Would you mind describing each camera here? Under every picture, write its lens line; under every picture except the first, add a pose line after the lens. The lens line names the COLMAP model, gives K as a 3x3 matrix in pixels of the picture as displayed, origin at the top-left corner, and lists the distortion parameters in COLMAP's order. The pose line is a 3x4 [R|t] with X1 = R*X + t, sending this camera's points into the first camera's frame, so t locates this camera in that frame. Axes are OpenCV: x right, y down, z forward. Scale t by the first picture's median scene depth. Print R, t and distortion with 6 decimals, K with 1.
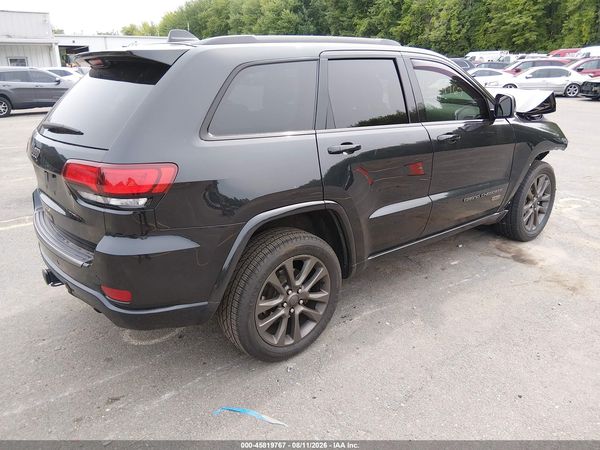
lens RADIAL K [[453.4, 0, 309.2], [0, 453.4, 239.4], [0, 0, 1]] dist [0.054737, -0.088367]
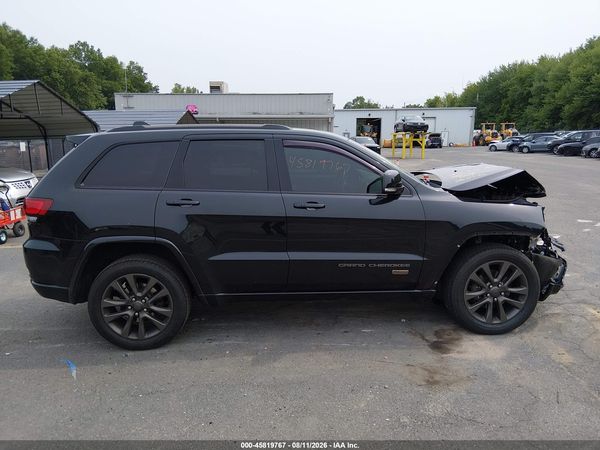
lens RADIAL K [[453.4, 0, 309.2], [0, 453.4, 239.4], [0, 0, 1]] dist [0.054737, -0.088367]
pose [[0.810081, 0.128281, -0.572113, 0.961901], [-0.205086, 0.976127, -0.071520, -0.060506], [0.549280, 0.175269, 0.817051, 0.098421]]
